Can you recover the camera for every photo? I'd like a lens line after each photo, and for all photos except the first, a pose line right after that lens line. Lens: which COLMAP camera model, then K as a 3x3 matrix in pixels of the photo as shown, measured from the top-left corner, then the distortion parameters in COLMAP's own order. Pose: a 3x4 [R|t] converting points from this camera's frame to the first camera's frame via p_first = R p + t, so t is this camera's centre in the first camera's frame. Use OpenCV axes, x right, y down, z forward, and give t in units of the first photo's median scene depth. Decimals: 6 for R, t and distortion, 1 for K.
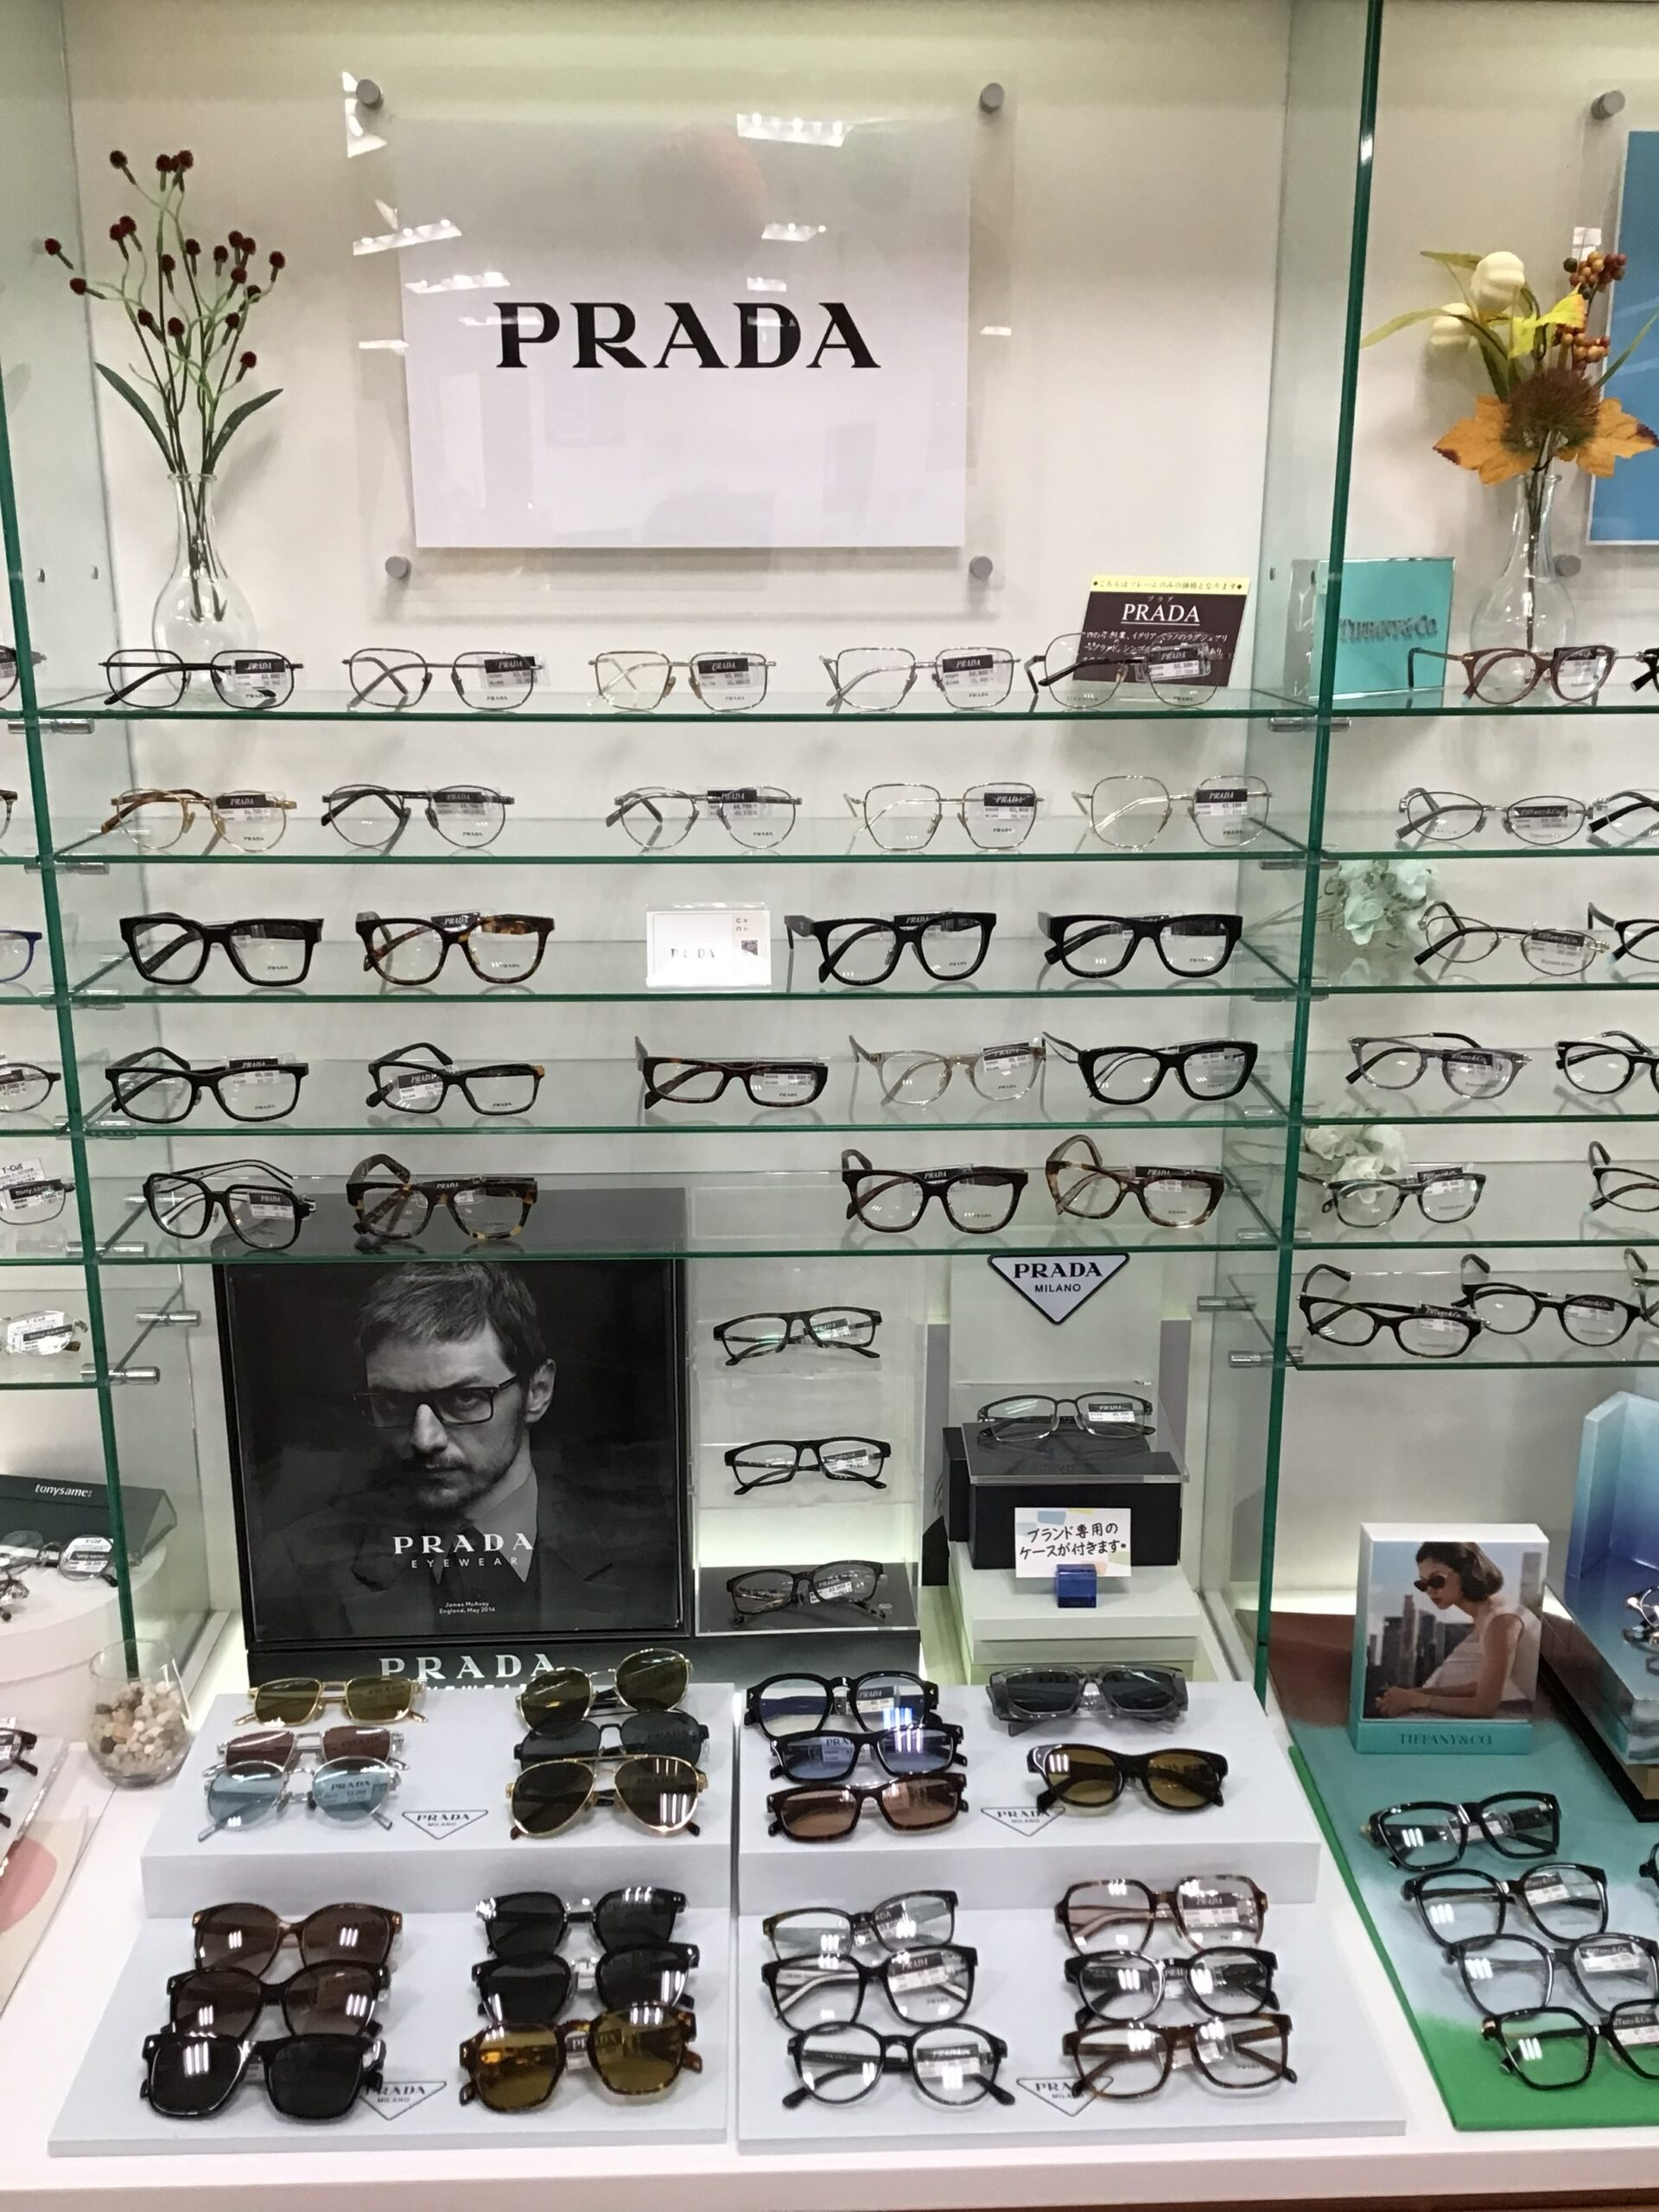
lens RADIAL K [[2032.9, 0, 824.2], [0, 2032.9, 1105.9], [0, 0, 1]] dist [0.014870, 0.000000]
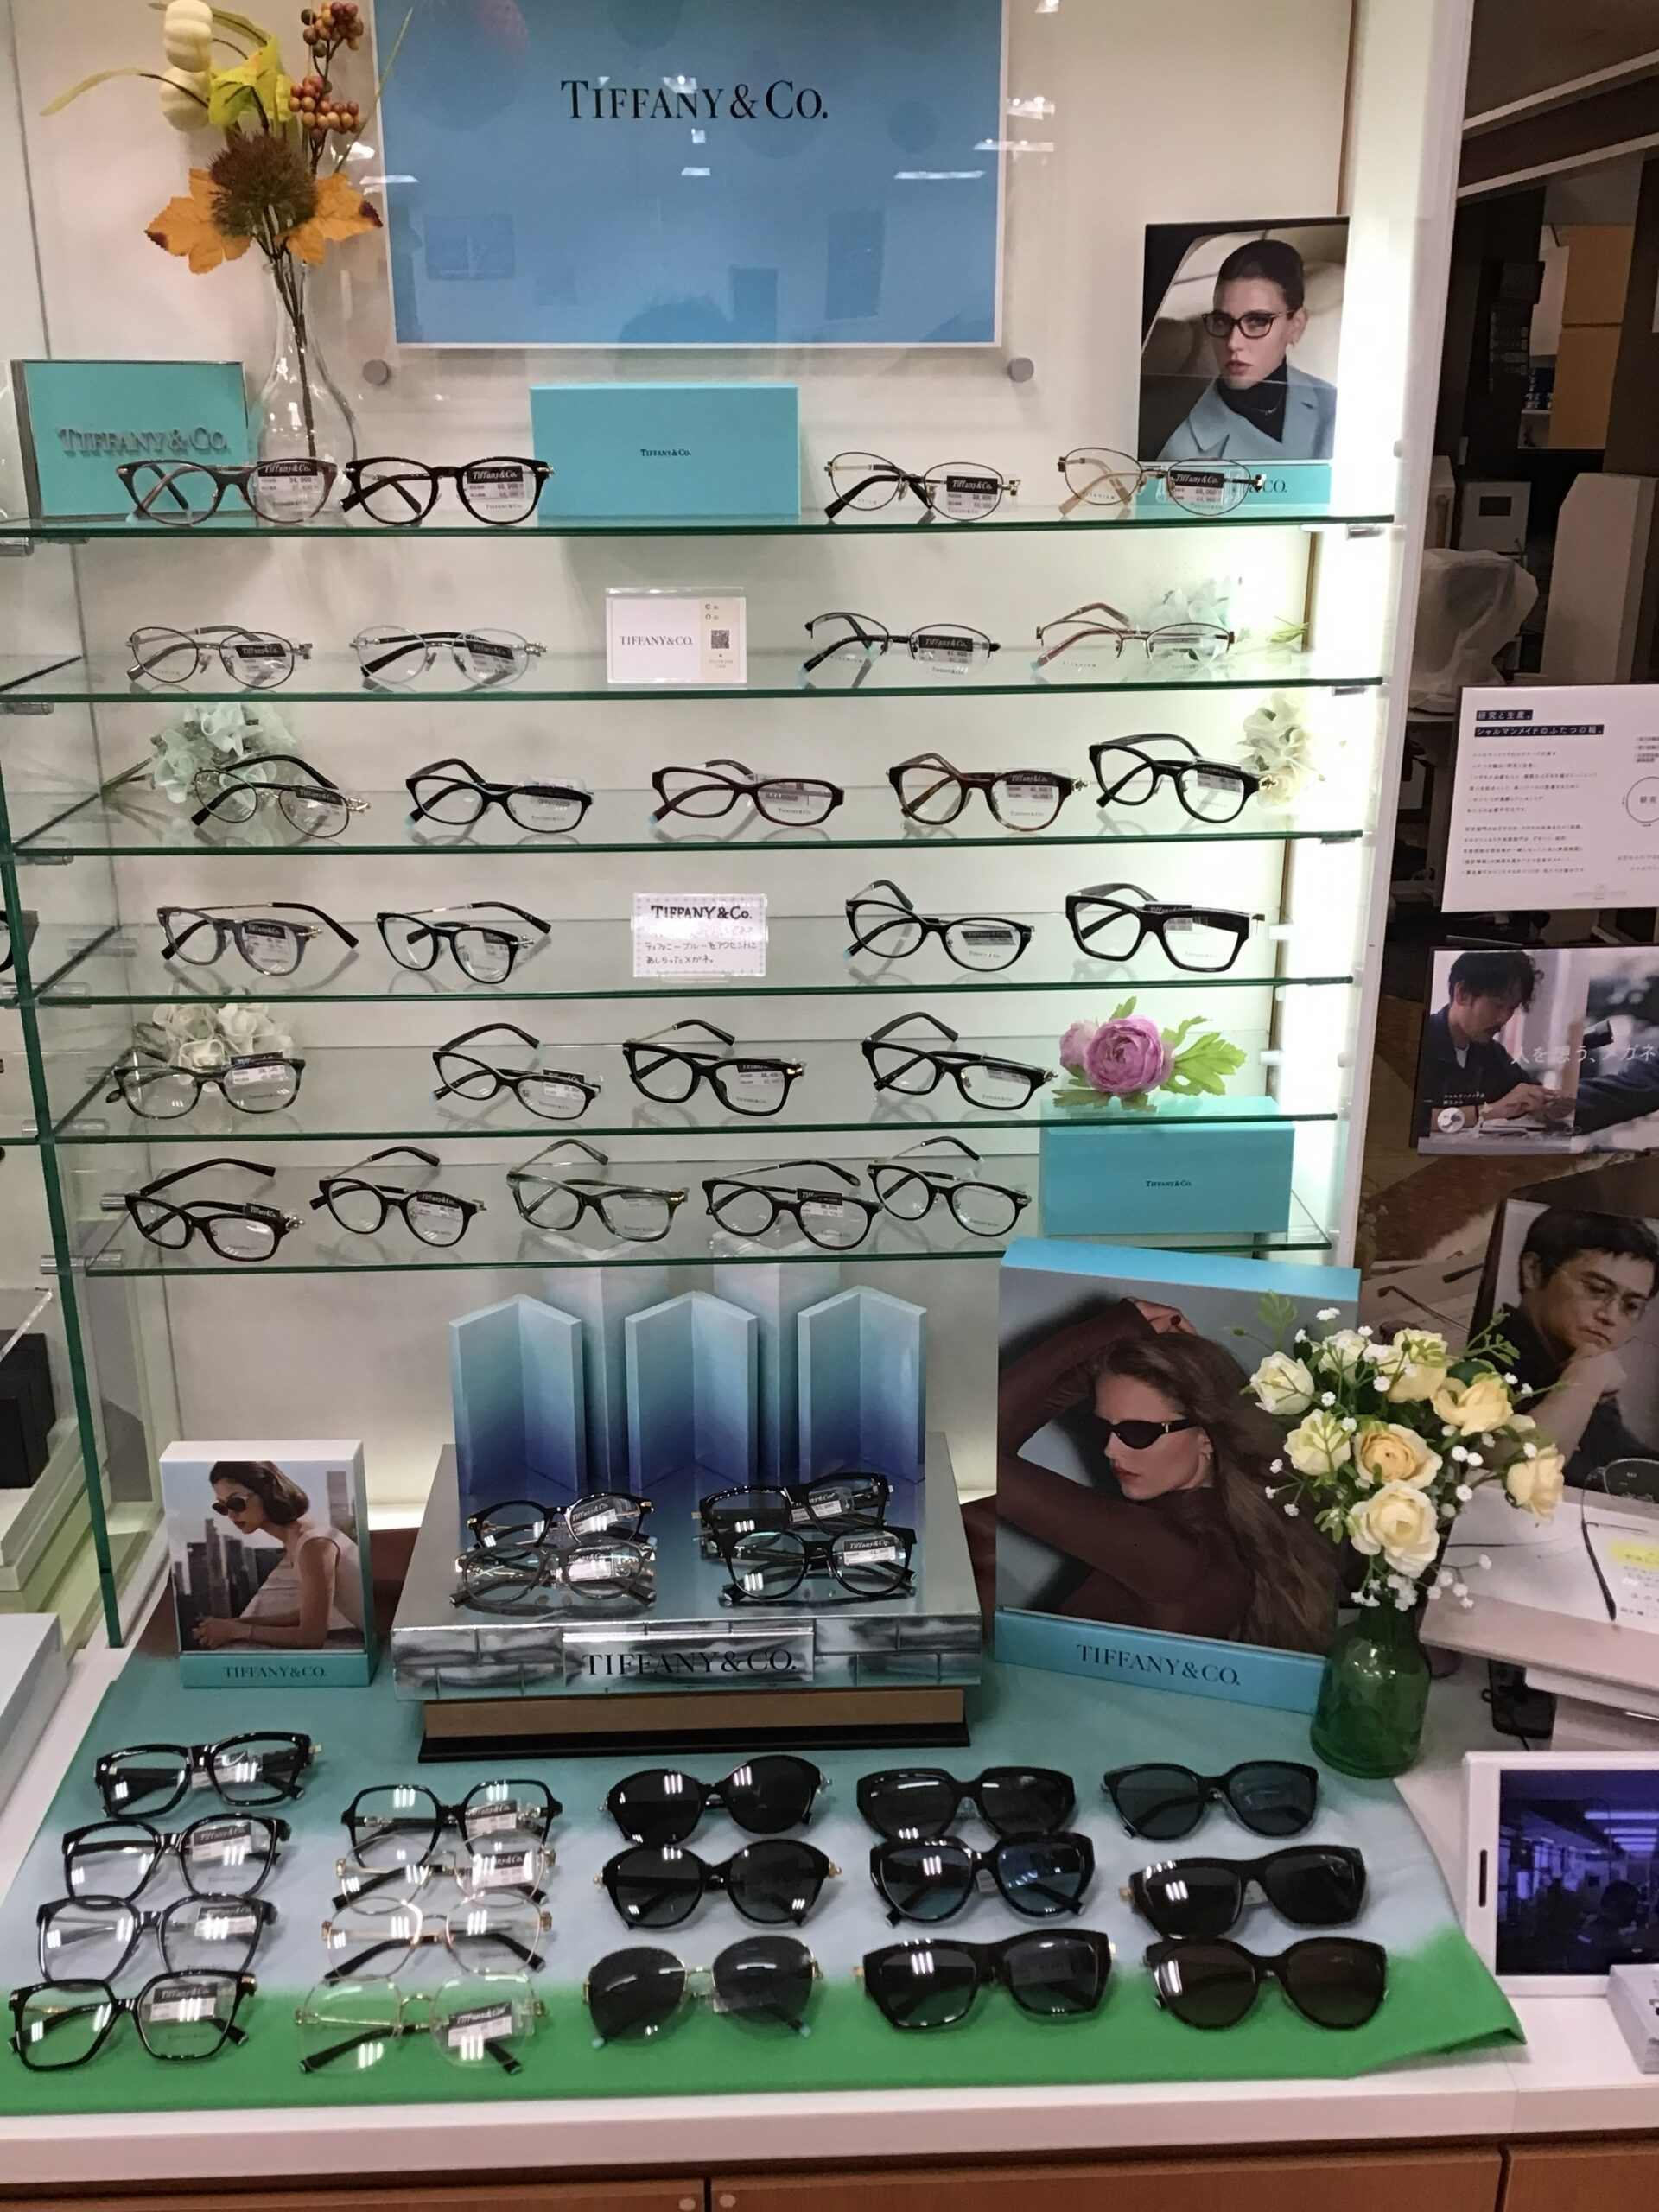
lens RADIAL K [[2032.9, 0, 833.5], [0, 2032.9, 1104.8], [0, 0, 1]] dist [0.014870, 0.000000]
pose [[0.999910, -0.007298, 0.011262, 0.554851], [0.006587, 0.998057, 0.061956, -0.000648], [-0.011692, -0.061876, 0.998015, 0.093612]]
